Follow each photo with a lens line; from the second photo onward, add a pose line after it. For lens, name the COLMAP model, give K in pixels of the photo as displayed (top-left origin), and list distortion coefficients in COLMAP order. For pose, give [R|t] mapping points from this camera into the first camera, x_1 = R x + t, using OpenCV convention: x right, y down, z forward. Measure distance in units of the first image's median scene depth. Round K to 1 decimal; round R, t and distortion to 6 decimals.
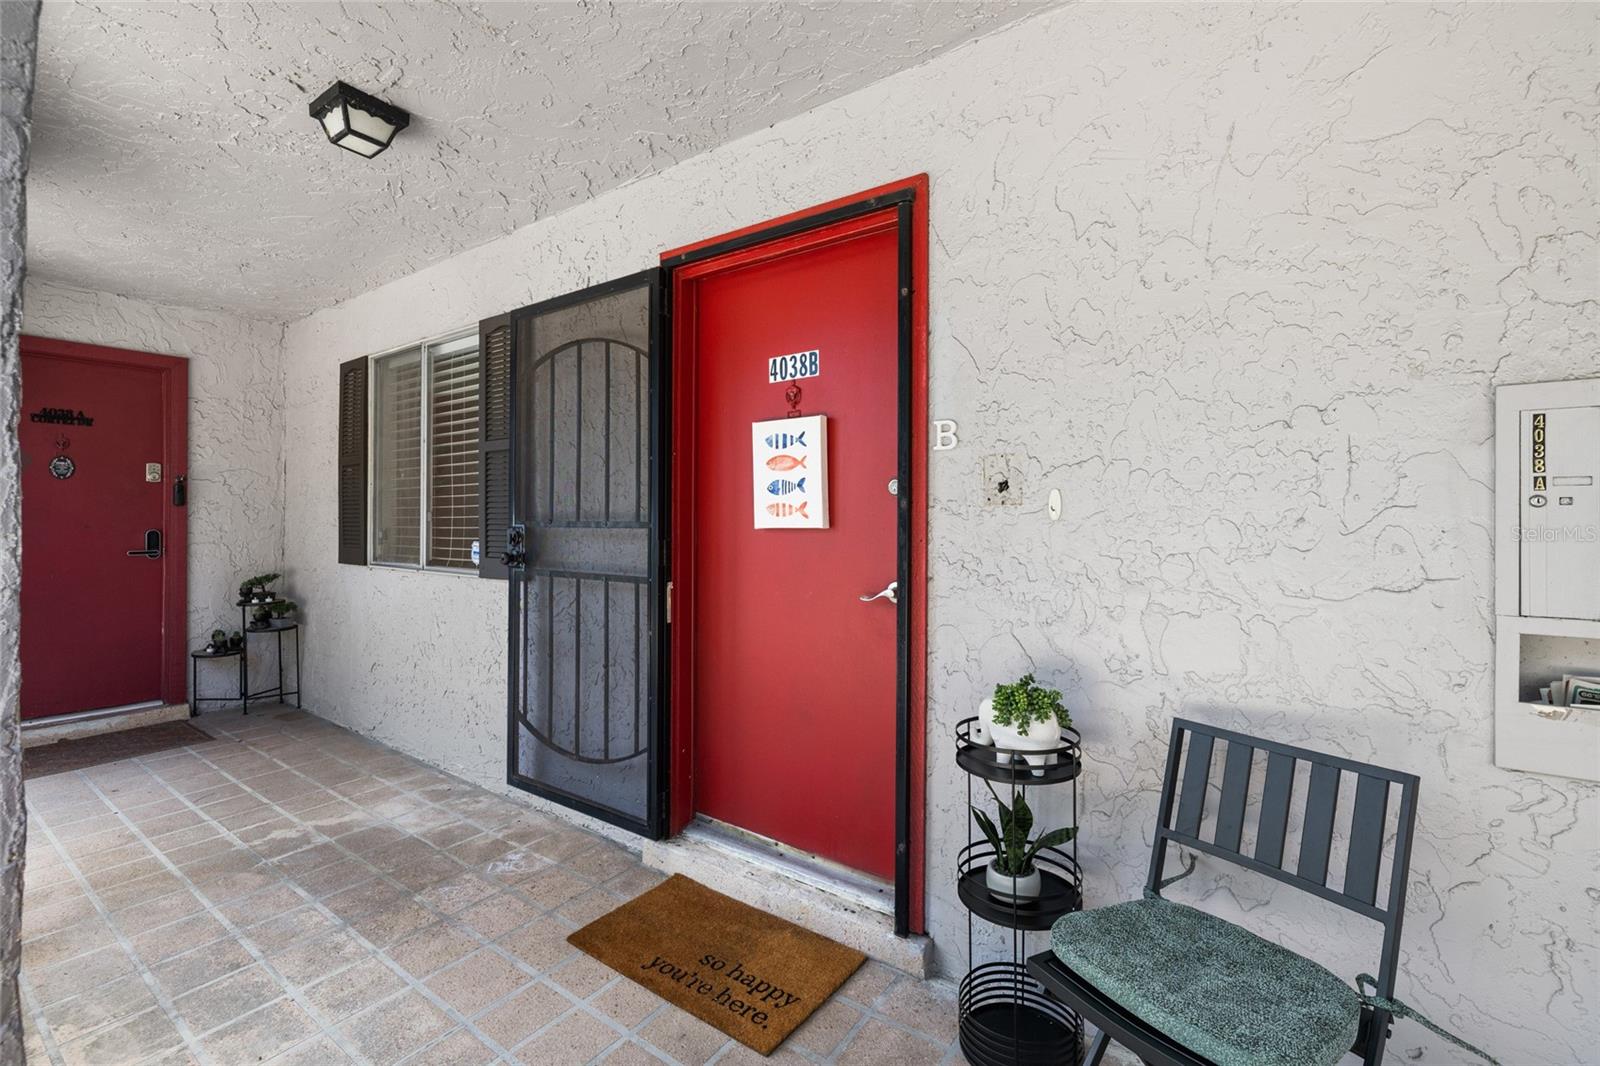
lens RADIAL K [[708.9, 0, 810.9], [0, 708.9, 513.6], [0, 0, 1]] dist [-0.006329, 0.001837]
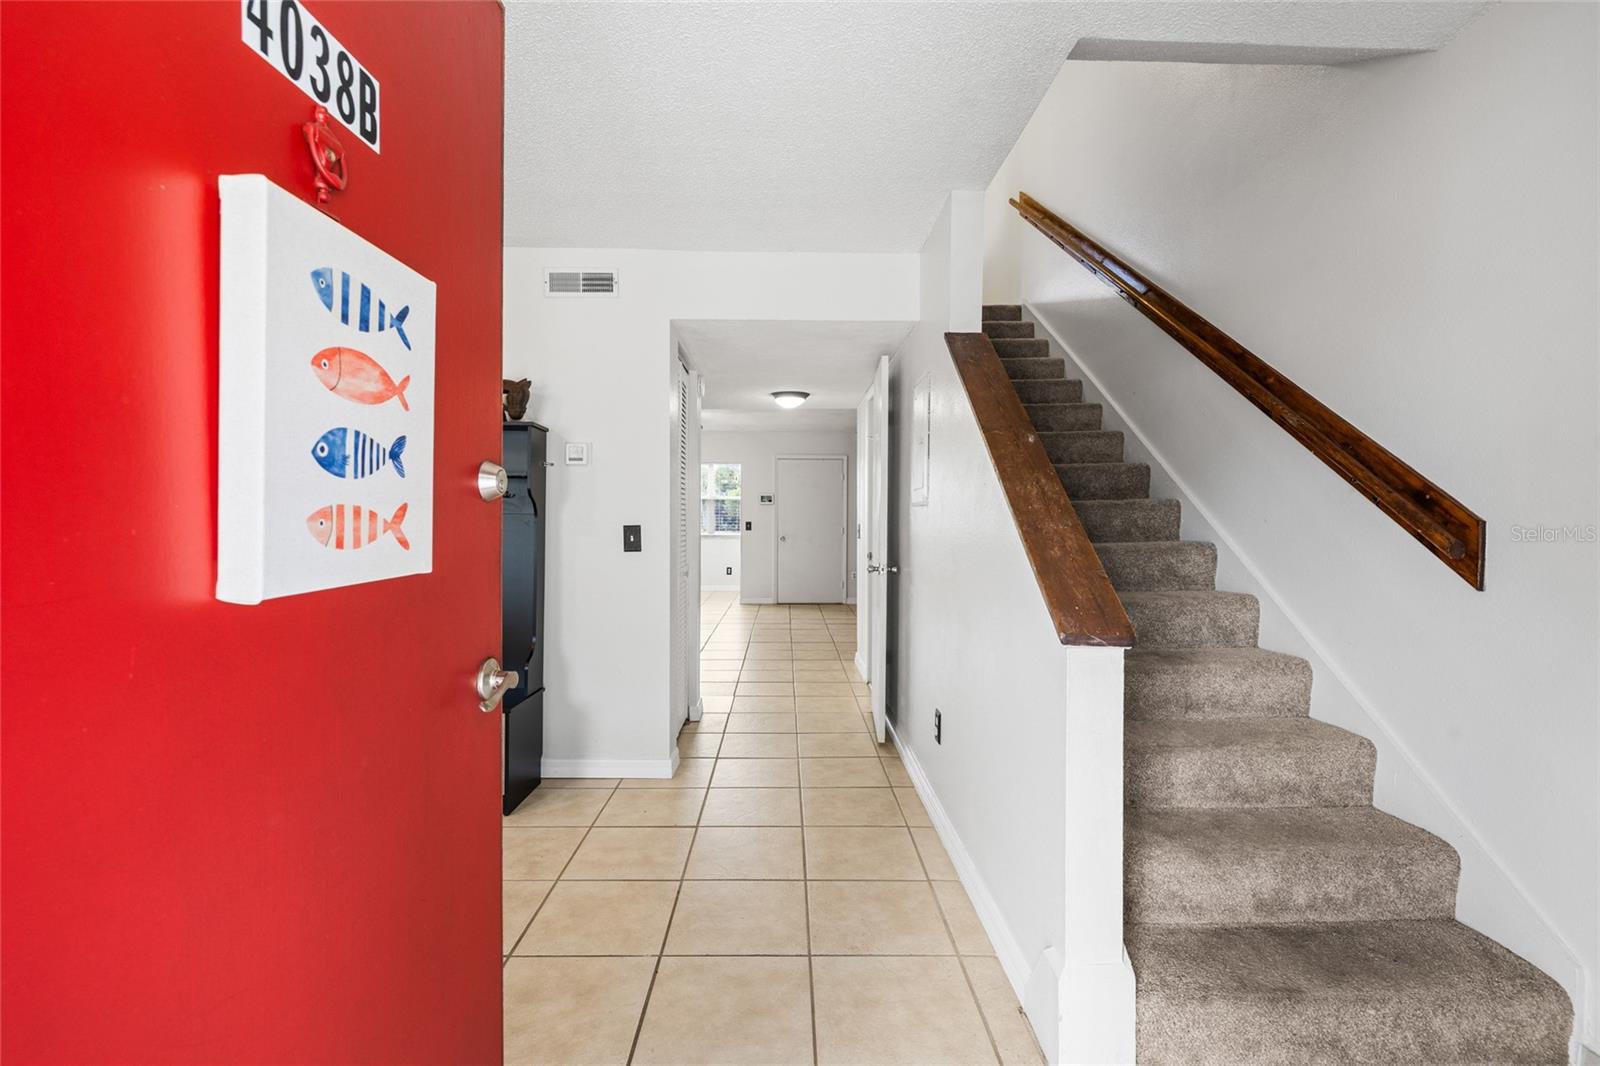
lens RADIAL K [[708.9, 0, 810.3], [0, 708.9, 532.2], [0, 0, 1]] dist [-0.006329, 0.001837]
pose [[-0.577684, -0.013675, 0.816146, -0.409791], [-0.009612, 0.999904, 0.009951, -0.007753], [-0.816204, -0.002097, -0.577761, 1.017665]]
